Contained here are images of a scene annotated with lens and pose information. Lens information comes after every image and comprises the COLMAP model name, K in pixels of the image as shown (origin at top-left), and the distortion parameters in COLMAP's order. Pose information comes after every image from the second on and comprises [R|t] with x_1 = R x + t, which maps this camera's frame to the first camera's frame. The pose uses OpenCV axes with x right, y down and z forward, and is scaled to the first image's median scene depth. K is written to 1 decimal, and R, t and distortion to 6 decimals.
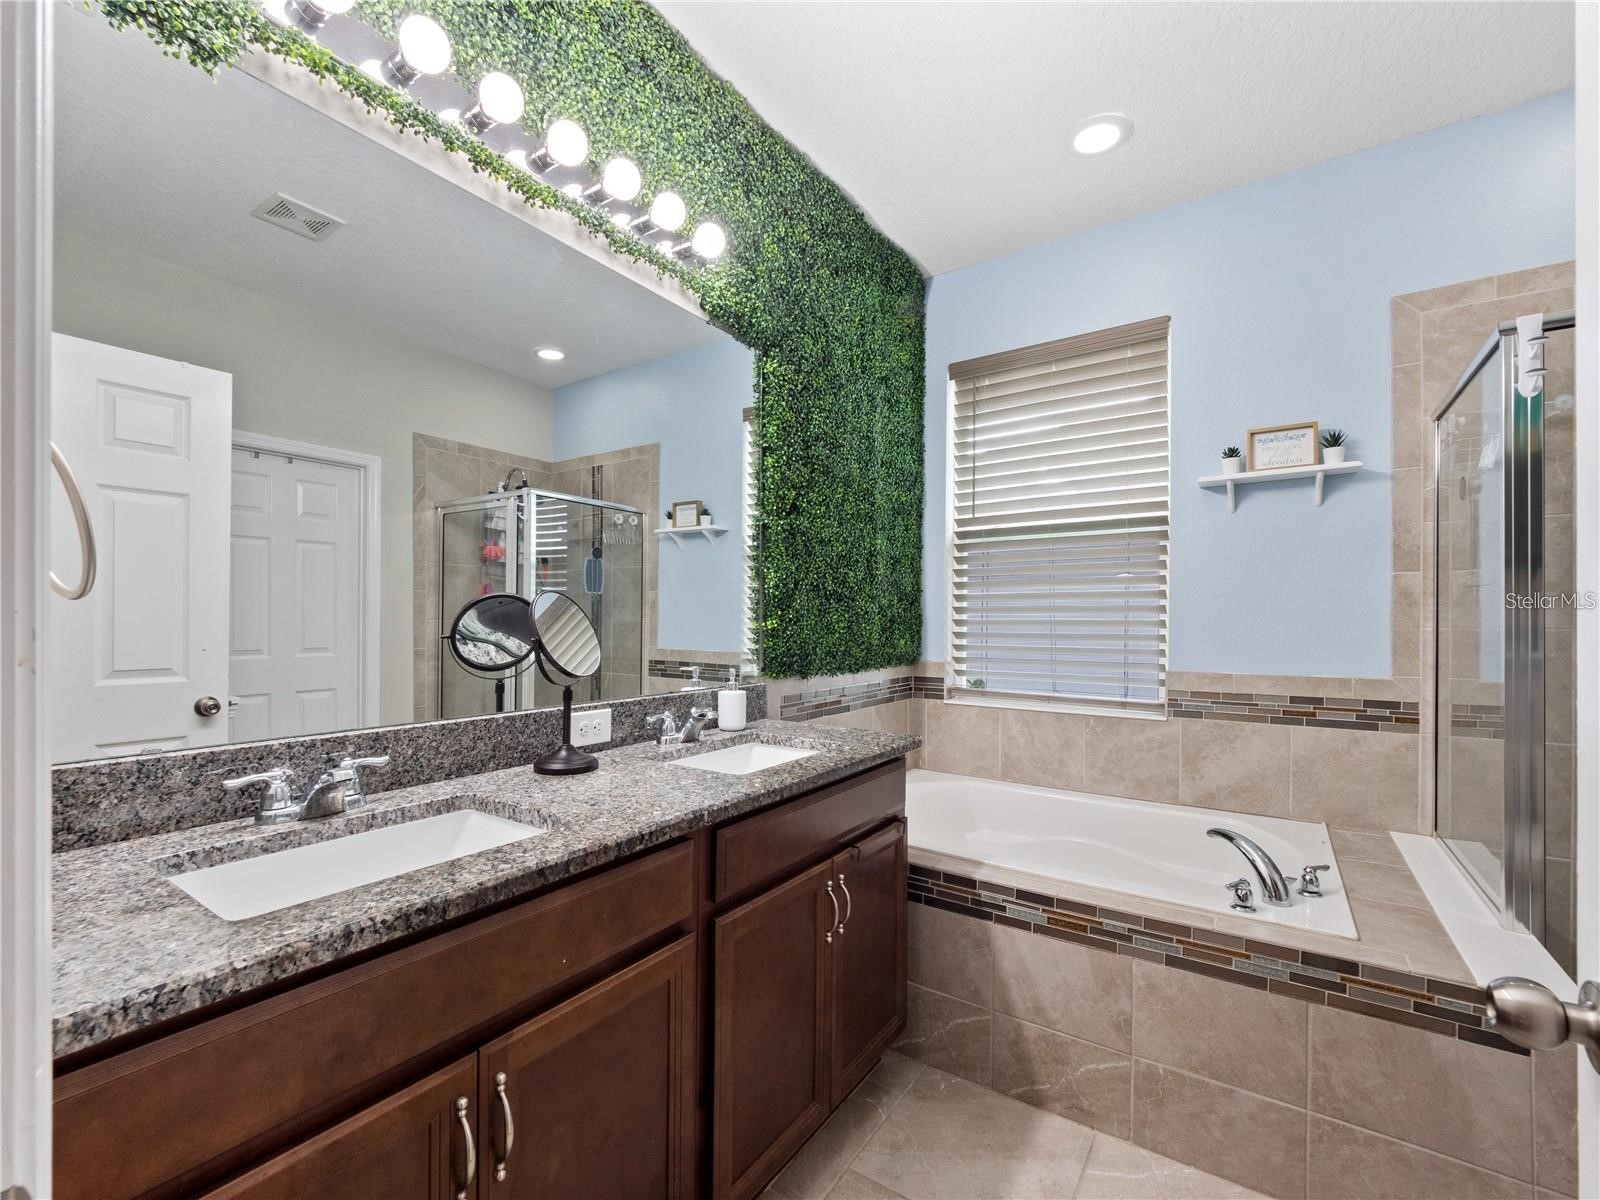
lens RADIAL K [[692.5, 0, 806.5], [0, 692.5, 603.8], [0, 0, 1]] dist [0.014468, -0.008851]
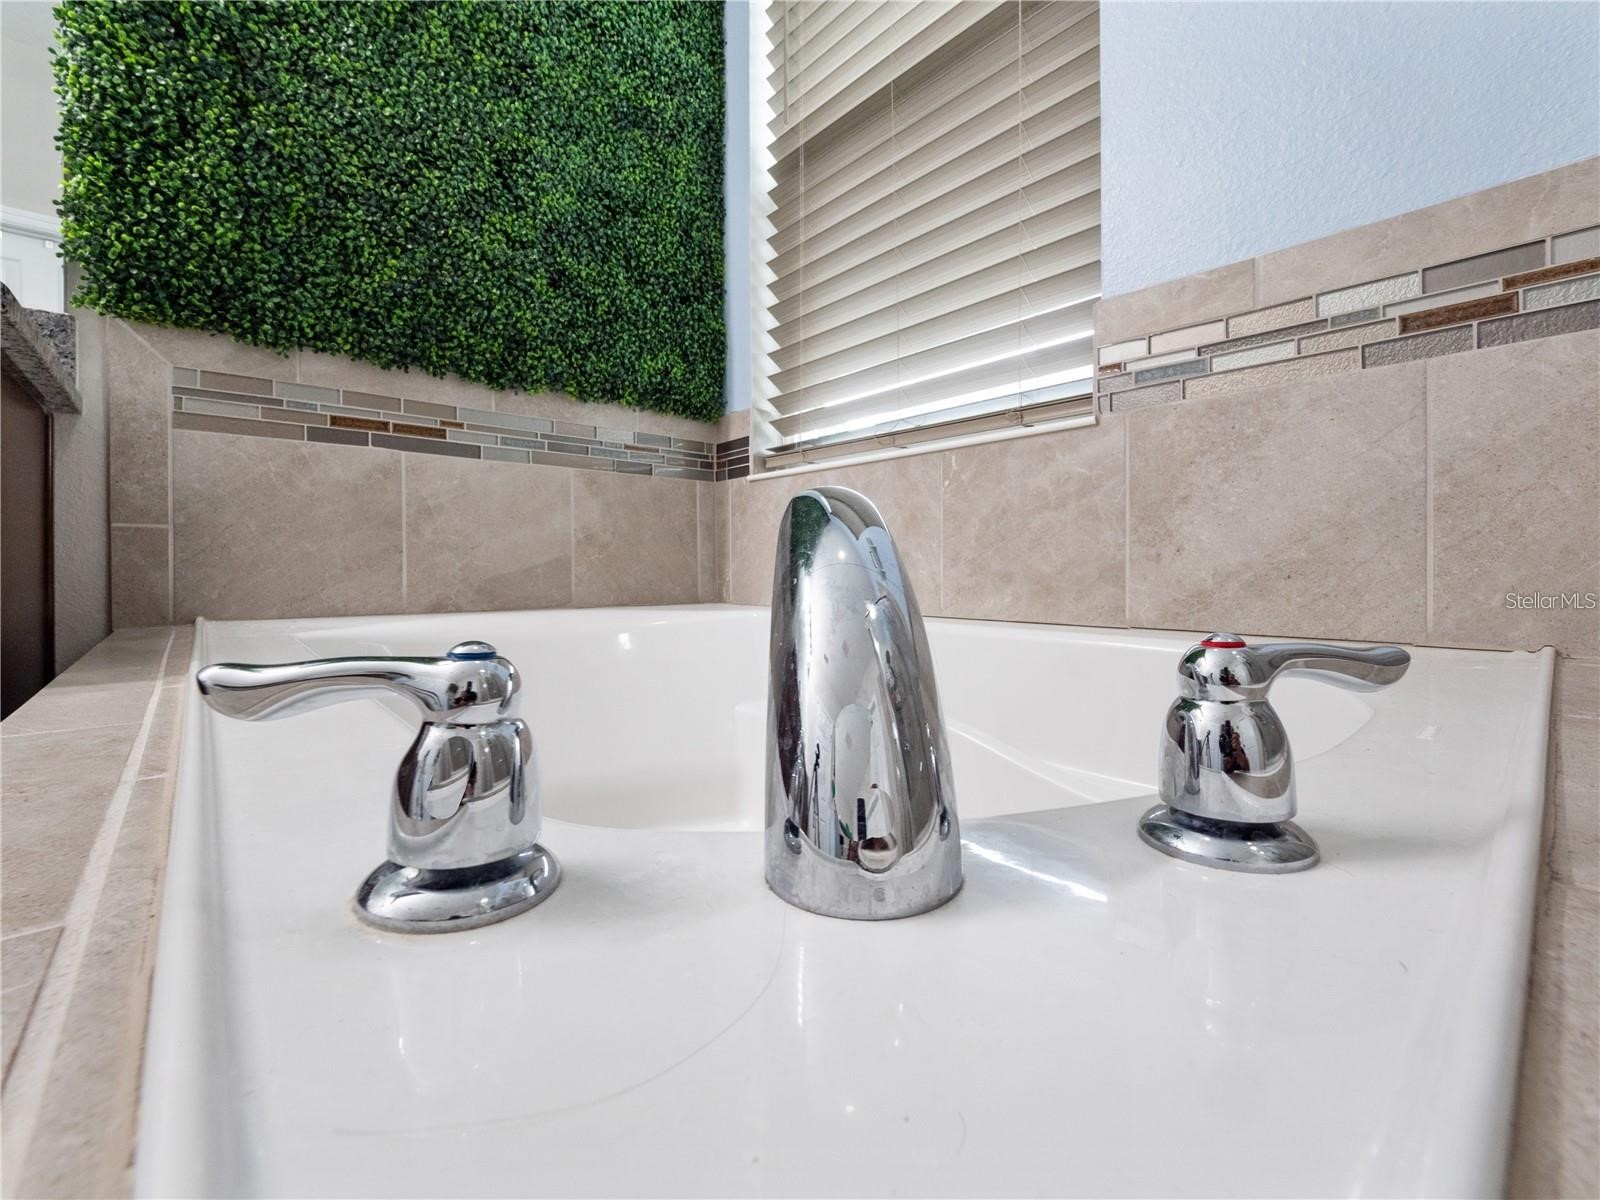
lens RADIAL K [[682.8, 0, 820.2], [0, 682.8, 560.9], [0, 0, 1]] dist [-0.002449, -0.000630]
pose [[0.971010, -0.013491, -0.238656, 0.452762], [0.016297, 0.999819, 0.009788, 0.239836], [0.238481, -0.013394, 0.971055, 0.569872]]
